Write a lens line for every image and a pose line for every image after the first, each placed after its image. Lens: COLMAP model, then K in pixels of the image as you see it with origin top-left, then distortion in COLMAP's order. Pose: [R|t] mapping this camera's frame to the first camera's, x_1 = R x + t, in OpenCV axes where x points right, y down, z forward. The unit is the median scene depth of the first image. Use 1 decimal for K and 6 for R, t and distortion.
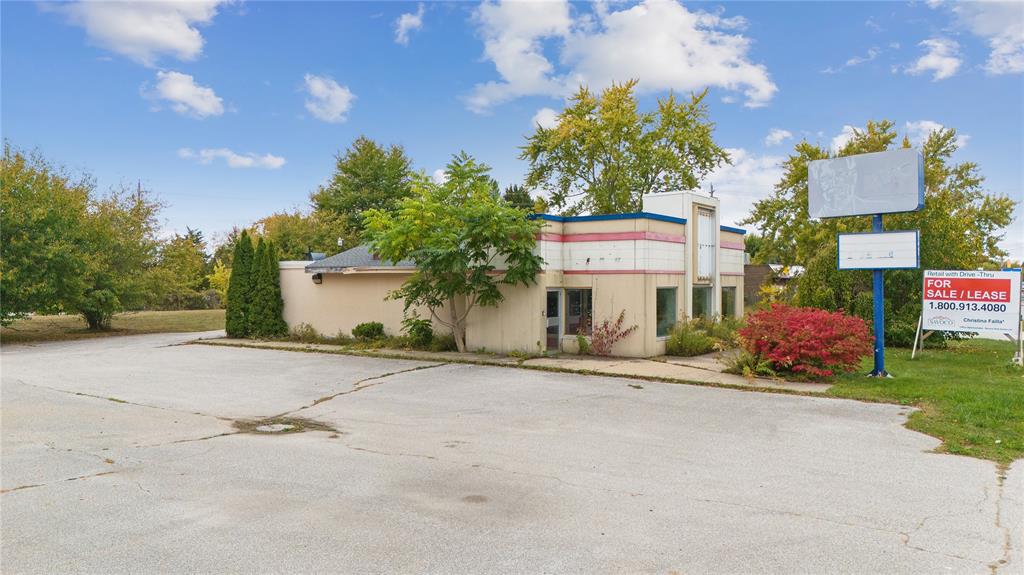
lens RADIAL K [[749.0, 0, 513.6], [0, 749.0, 288.0], [0, 0, 1]] dist [0.073276, -0.067916]
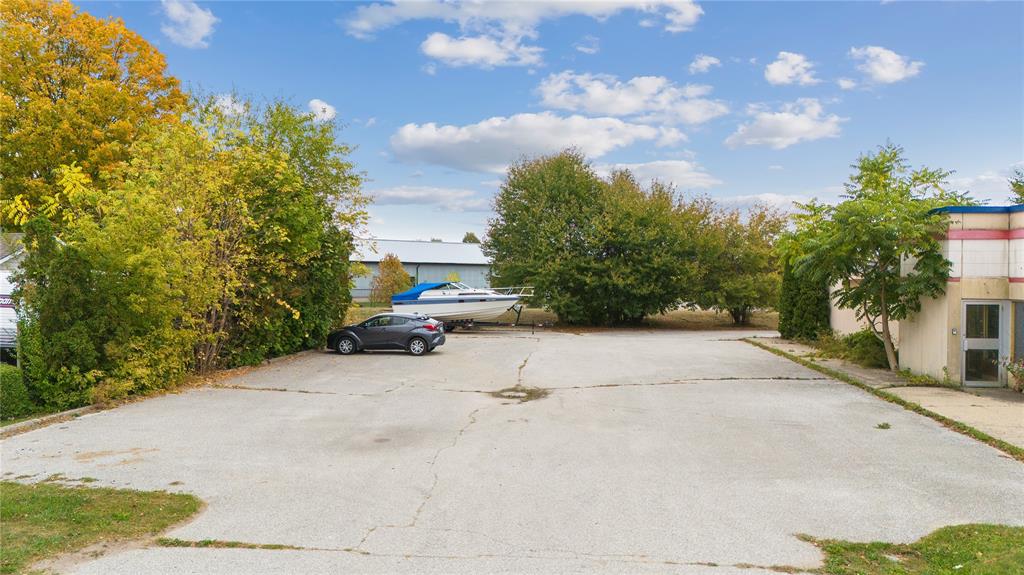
lens RADIAL K [[749.0, 0, 513.6], [0, 749.0, 288.0], [0, 0, 1]] dist [0.073276, -0.067916]
pose [[0.466278, 0.012844, -0.884545, 0.517940], [-0.011044, 0.999901, 0.008697, -0.014057], [0.884570, 0.005713, 0.466373, 0.202727]]
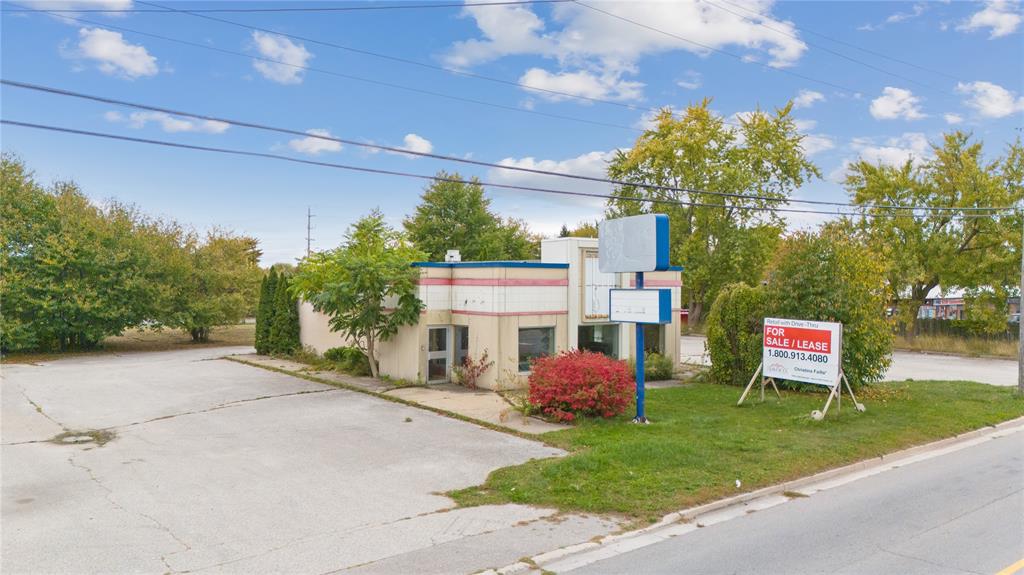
lens RADIAL K [[749.0, 0, 513.6], [0, 749.0, 288.0], [0, 0, 1]] dist [0.073276, -0.067916]
pose [[0.953847, 0.007928, -0.300189, 0.503217], [-0.008237, 0.999966, 0.000237, -0.058433], [0.300181, 0.002246, 0.953880, -0.061151]]
